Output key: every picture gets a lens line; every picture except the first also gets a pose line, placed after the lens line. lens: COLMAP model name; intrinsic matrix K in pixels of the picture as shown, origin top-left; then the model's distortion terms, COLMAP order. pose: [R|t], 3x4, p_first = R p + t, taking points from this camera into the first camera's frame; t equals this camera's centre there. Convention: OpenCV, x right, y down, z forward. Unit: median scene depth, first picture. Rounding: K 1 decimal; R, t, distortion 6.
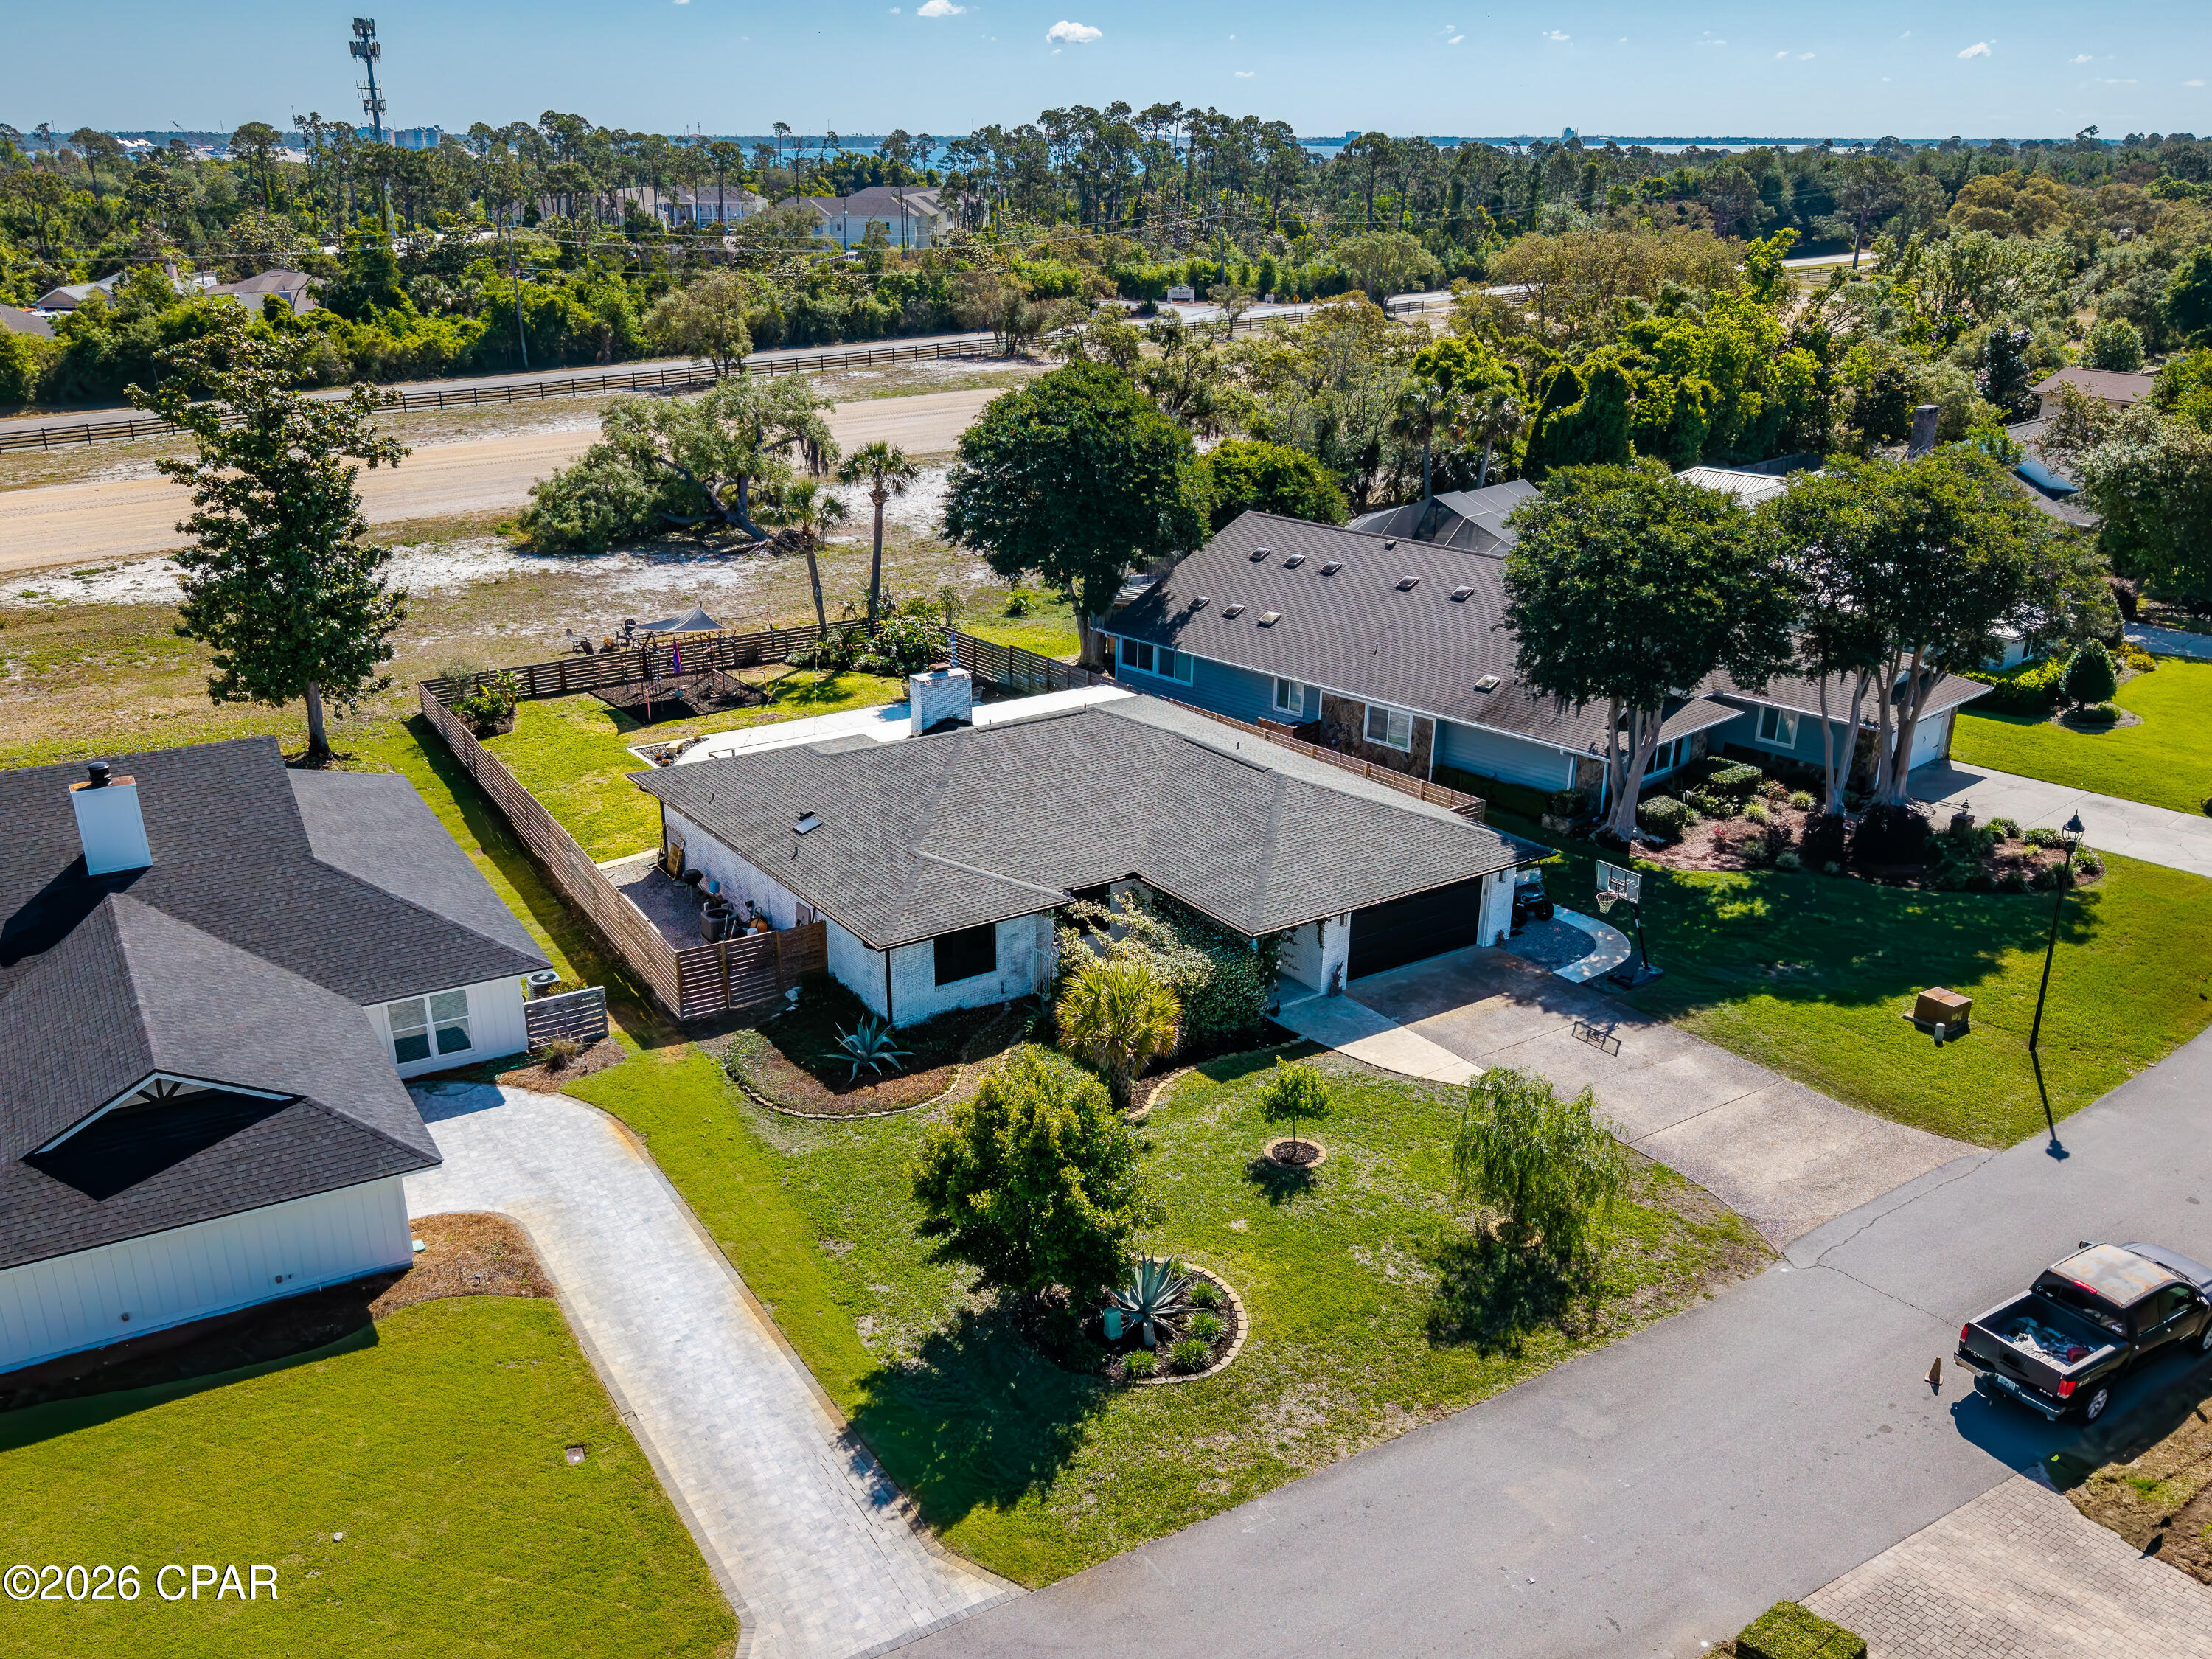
lens RADIAL K [[1883.9, 0, 1083.2], [0, 1883.9, 917.2], [0, 0, 1]] dist [0.008800, -0.006117]
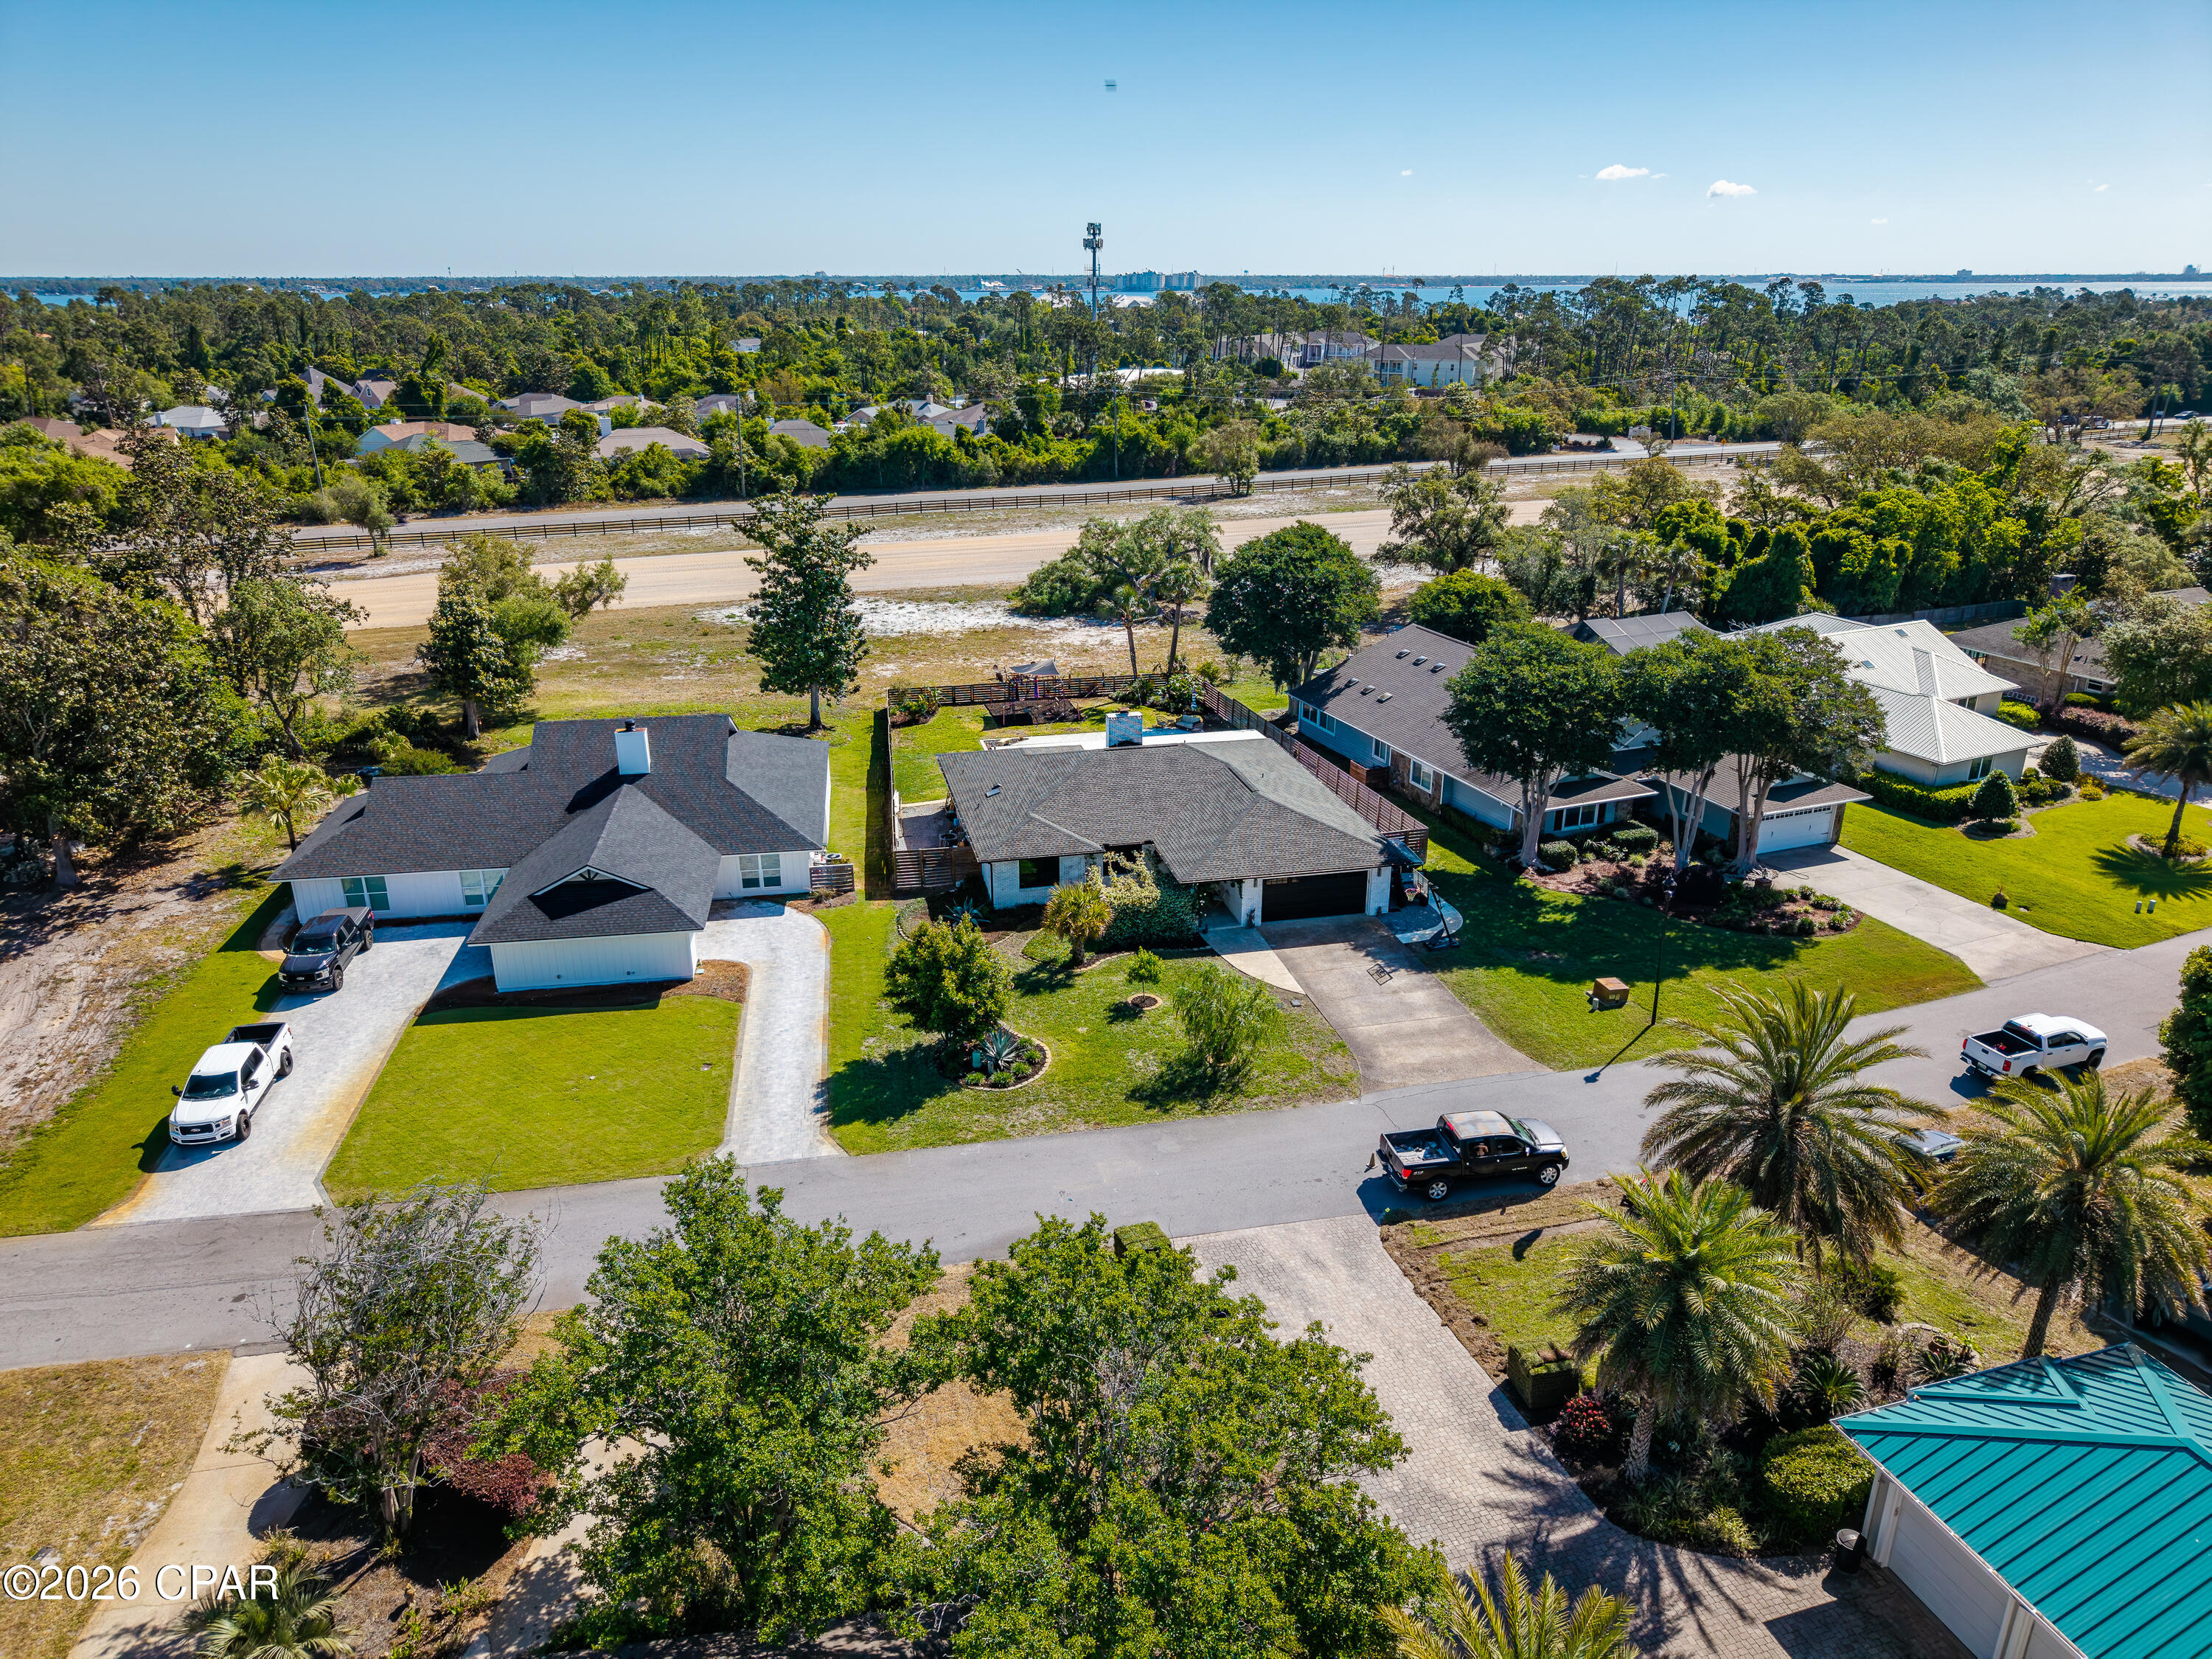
lens RADIAL K [[1483.0, 0, 1114.9], [0, 1483.0, 827.5], [0, 0, 1]] dist [0.013186, -0.011491]
pose [[0.935531, 0.121603, -0.331655, 0.368827], [-0.133797, 0.990909, -0.014090, -0.010504], [0.326926, 0.057556, 0.943296, -0.236902]]
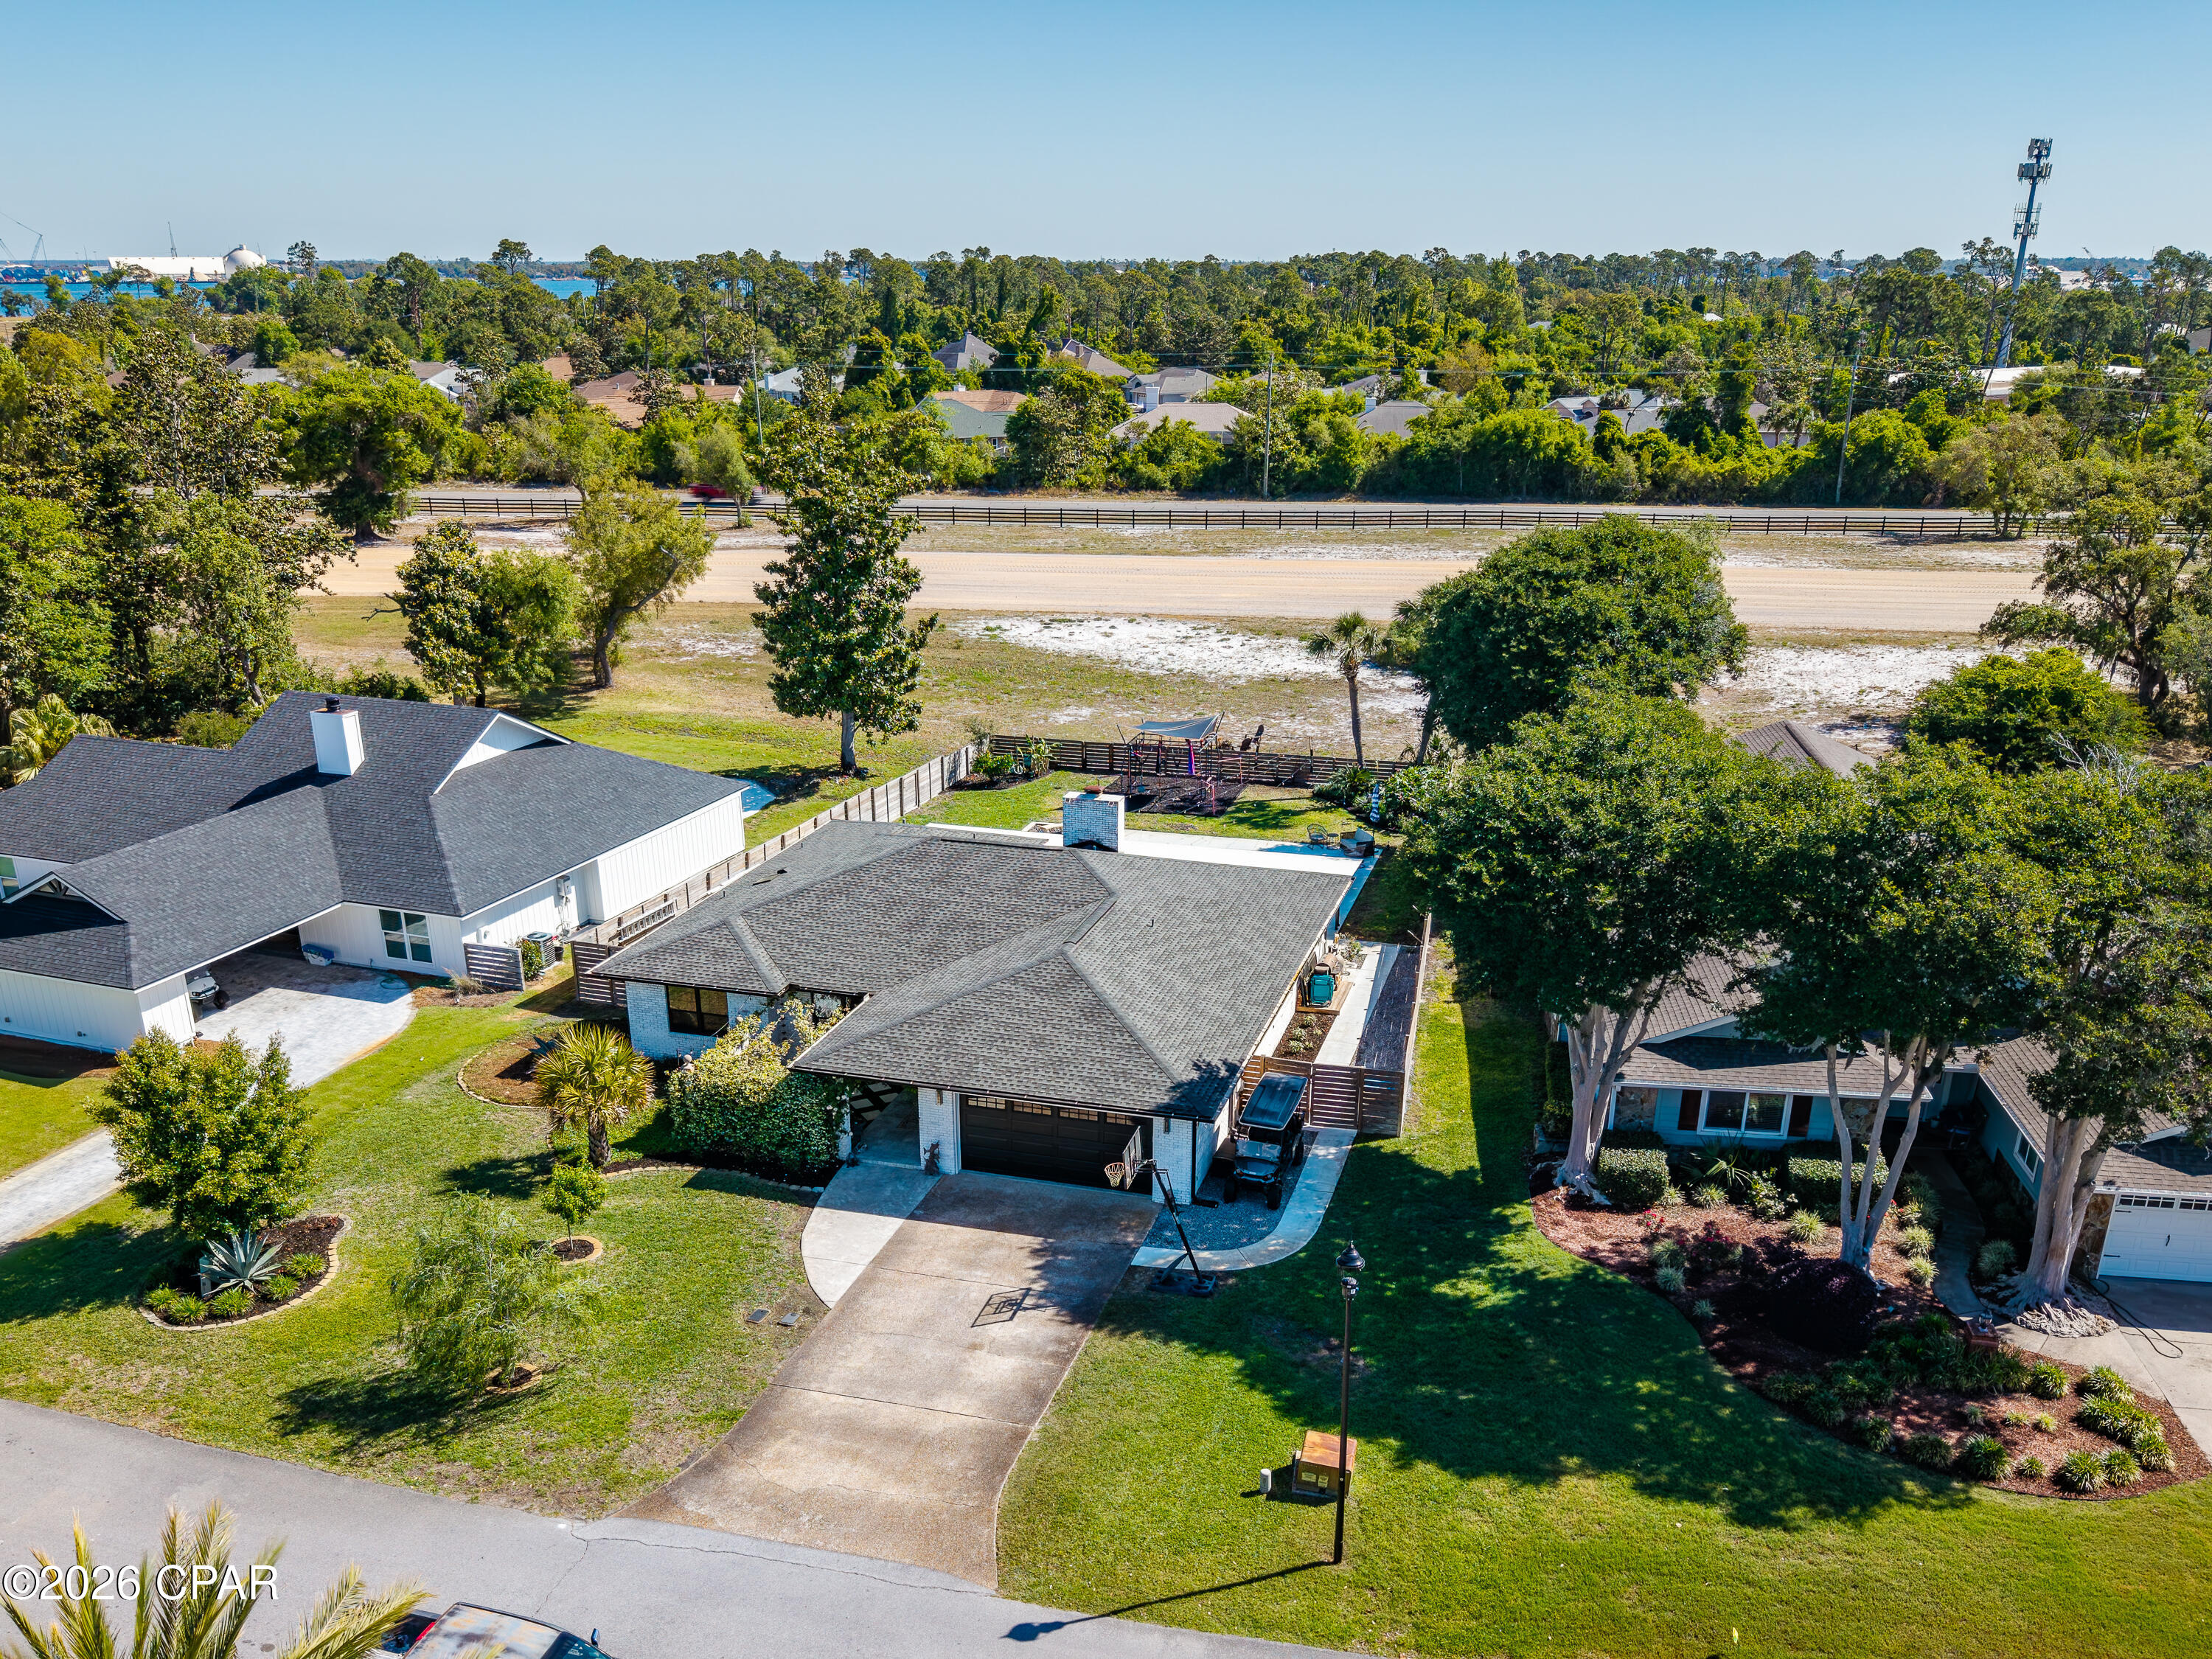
lens RADIAL K [[1873.8, 0, 1108.4], [0, 1873.8, 1056.9], [0, 0, 1]] dist [0.029663, -0.046409]
pose [[0.640375, 0.299327, -0.707335, 0.688528], [-0.294189, 0.946292, 0.134109, -0.136659], [0.709488, 0.122210, 0.694040, 0.335758]]
